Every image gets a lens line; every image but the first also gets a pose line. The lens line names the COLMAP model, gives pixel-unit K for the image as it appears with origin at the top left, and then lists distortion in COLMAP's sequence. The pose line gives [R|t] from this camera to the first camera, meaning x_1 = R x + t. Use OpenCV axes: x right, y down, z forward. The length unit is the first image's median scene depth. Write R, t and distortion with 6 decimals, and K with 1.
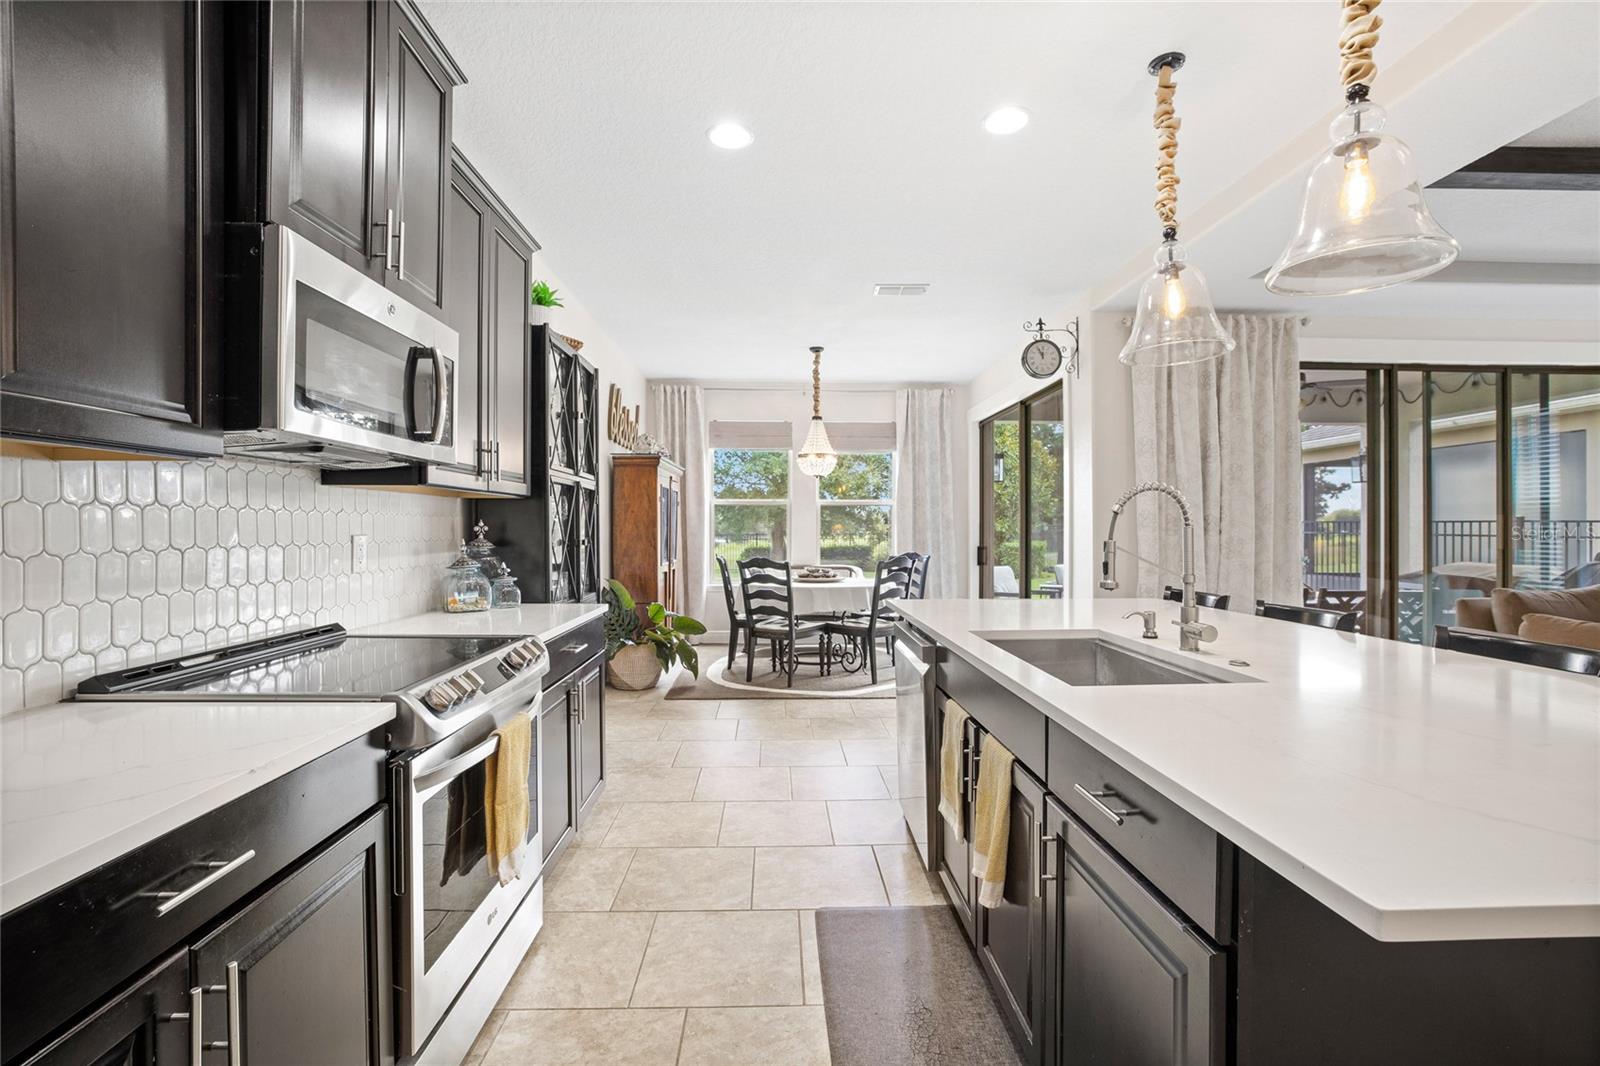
lens RADIAL K [[696.3, 0, 797.8], [0, 696.3, 533.7], [0, 0, 1]] dist [-0.026365, 0.006509]
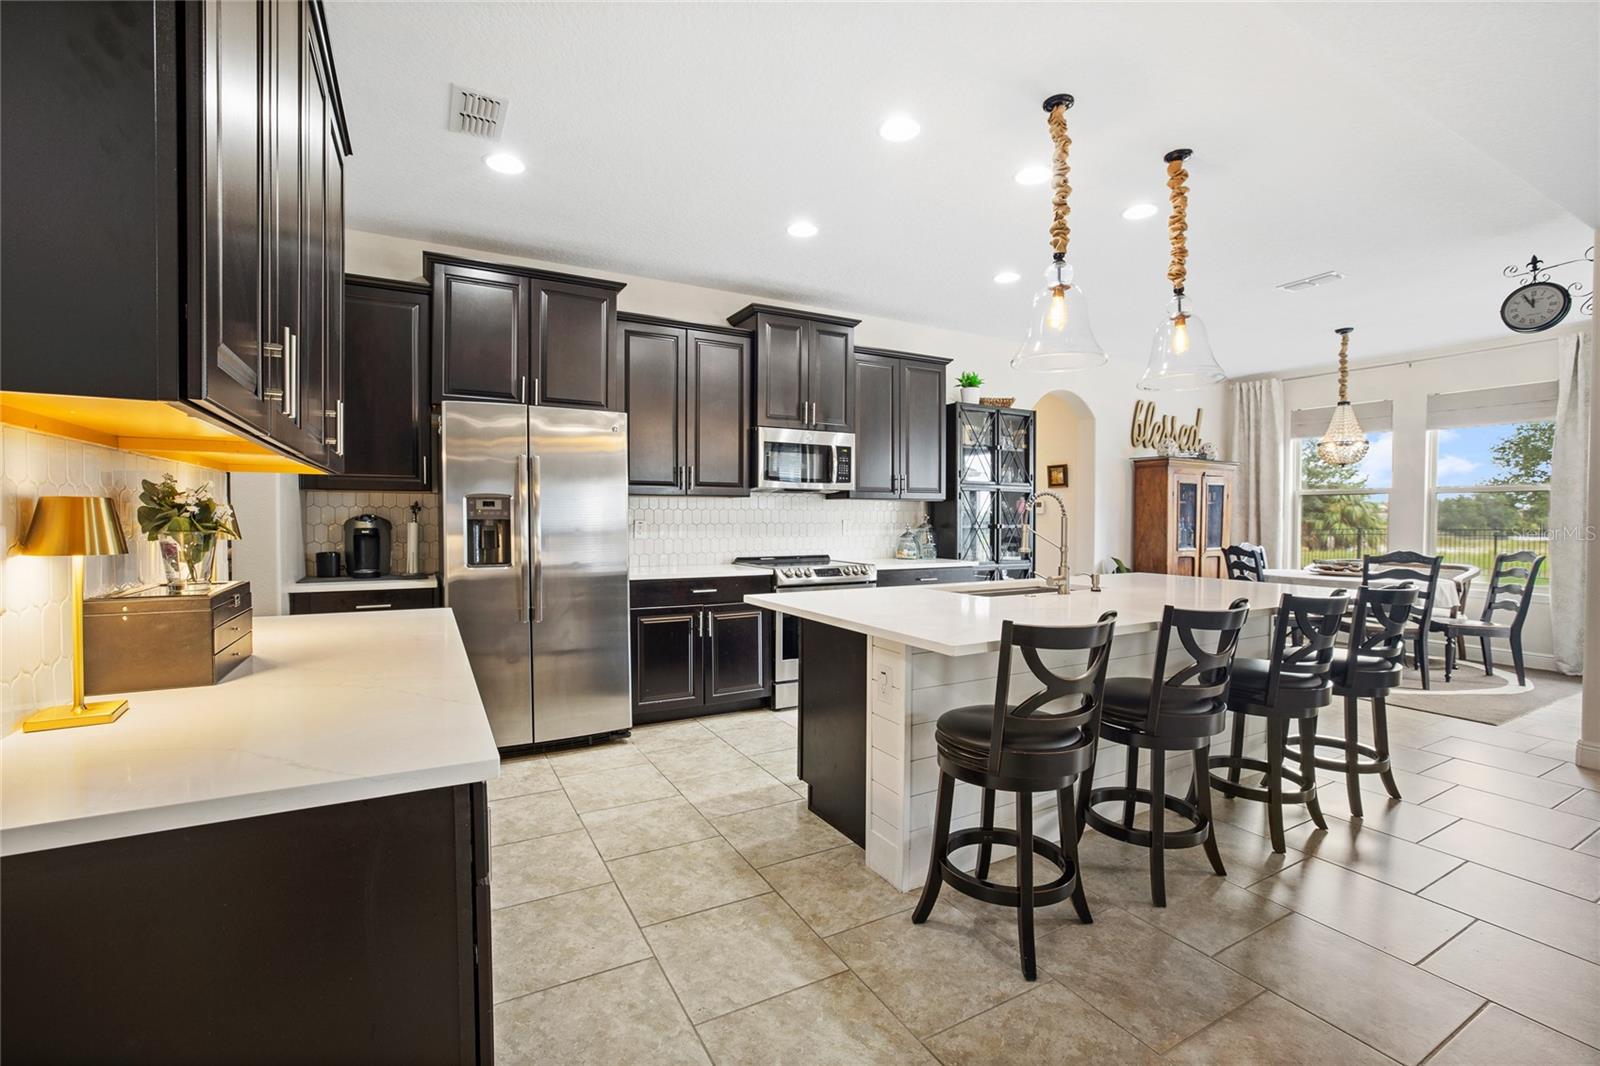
lens RADIAL K [[696.3, 0, 798.1], [0, 696.3, 530.9], [0, 0, 1]] dist [-0.026365, 0.006509]
pose [[0.458854, 0.018062, -0.888328, 0.662758], [-0.011259, 0.999831, 0.014513, 0.003626], [0.888441, 0.003342, 0.458979, -0.112230]]
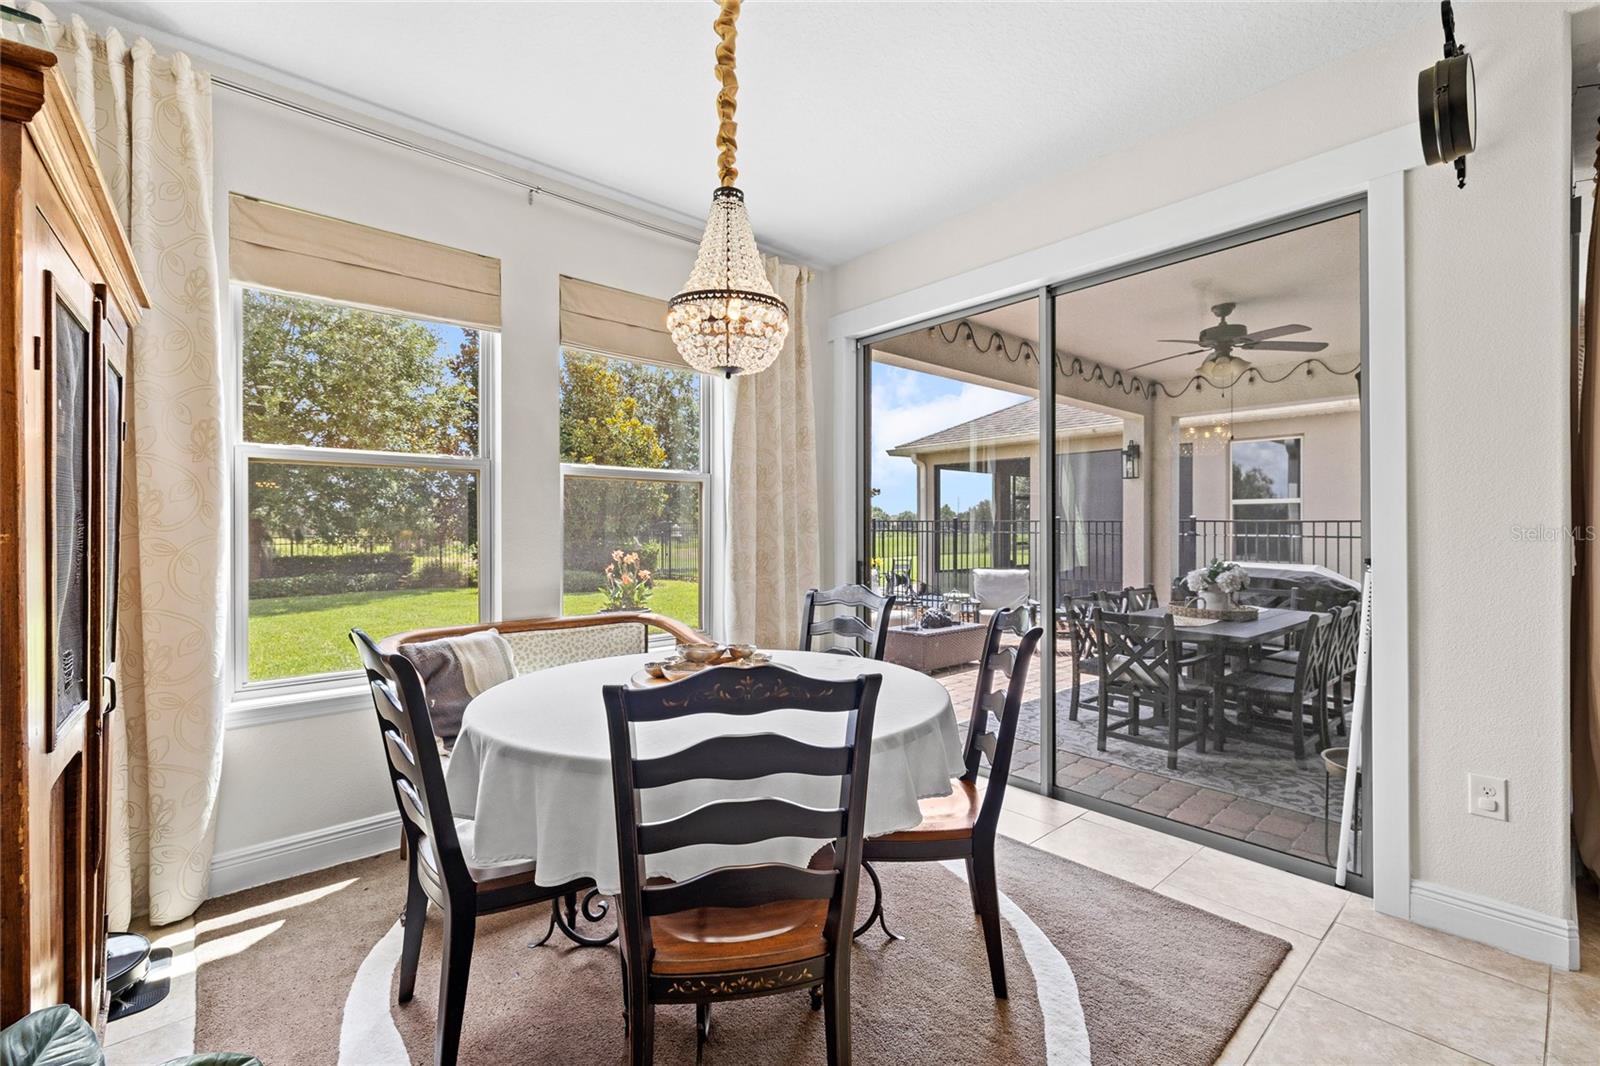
lens RADIAL K [[696.3, 0, 808.9], [0, 696.3, 528.6], [0, 0, 1]] dist [-0.026365, 0.006509]
pose [[0.766367, 0.000420, 0.642403, -0.196121], [0.006483, 0.999944, -0.008388, -0.005653], [-0.642371, 0.010592, 0.766321, 0.924008]]
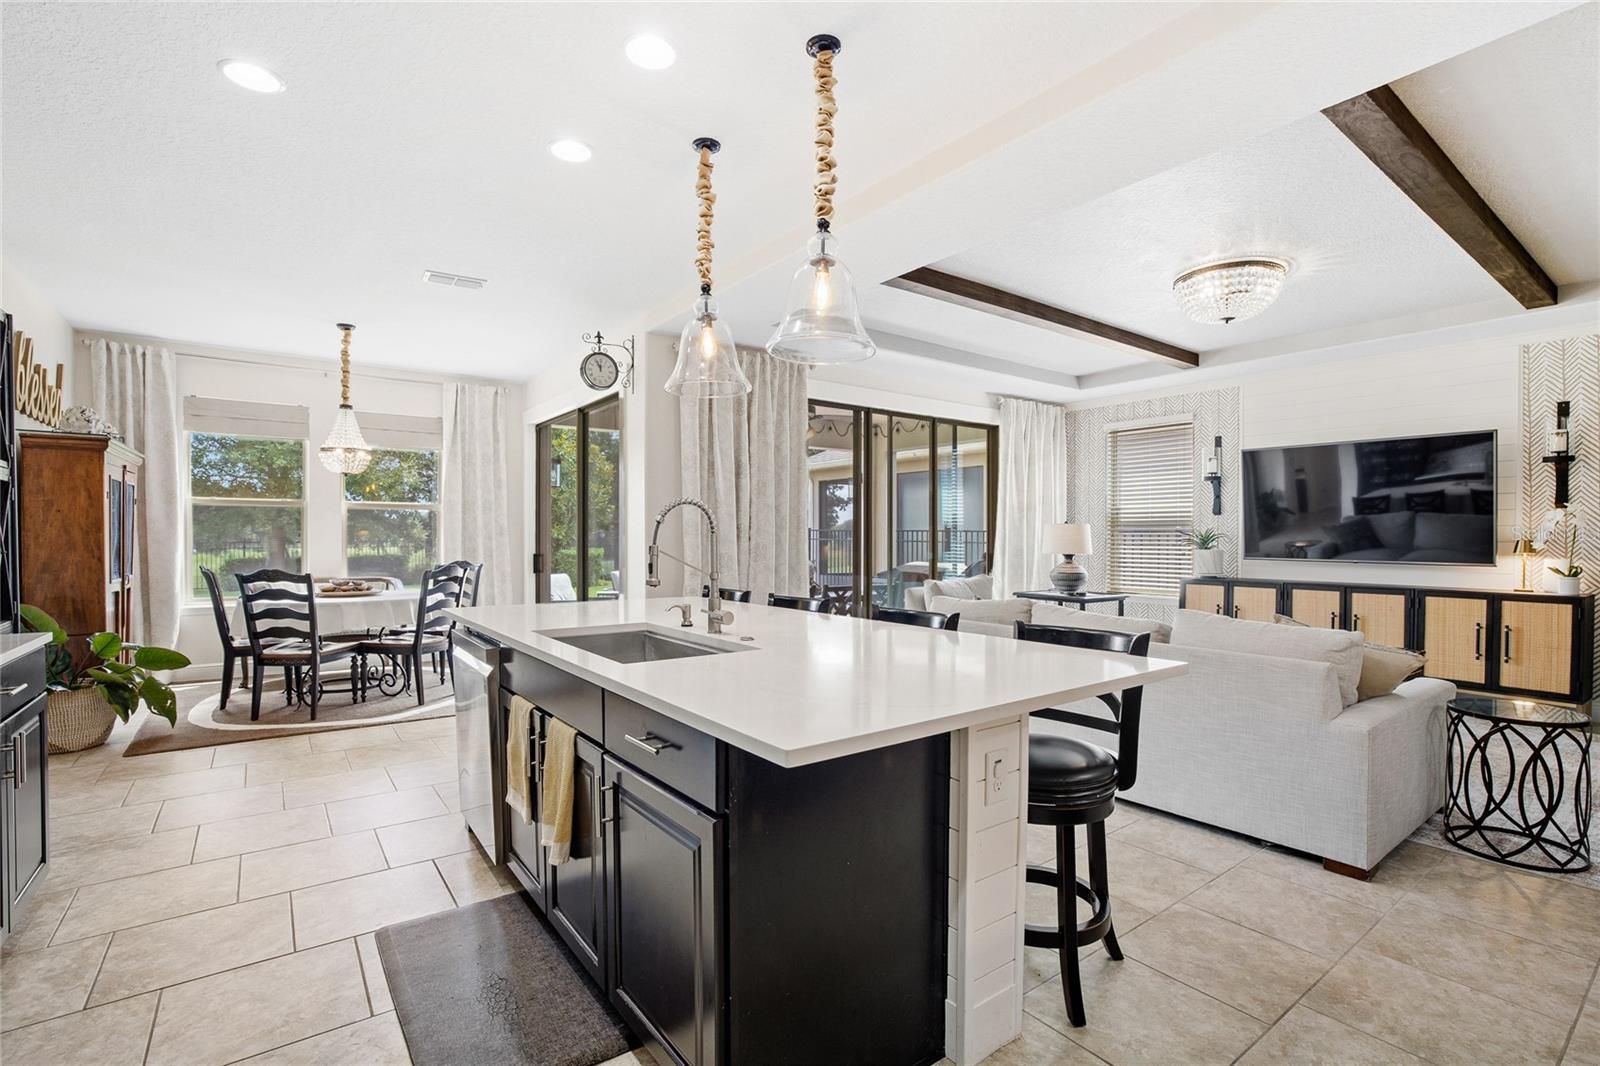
lens RADIAL K [[733.9, 0, 799.2], [0, 733.9, 536.4], [0, 0, 1]] dist [-0.040721, 0.005092]
pose [[0.822380, 0.001708, 0.568936, -0.023417], [0.001673, 0.999984, -0.005419, 0.000530], [-0.568936, 0.005408, 0.822364, -0.066437]]
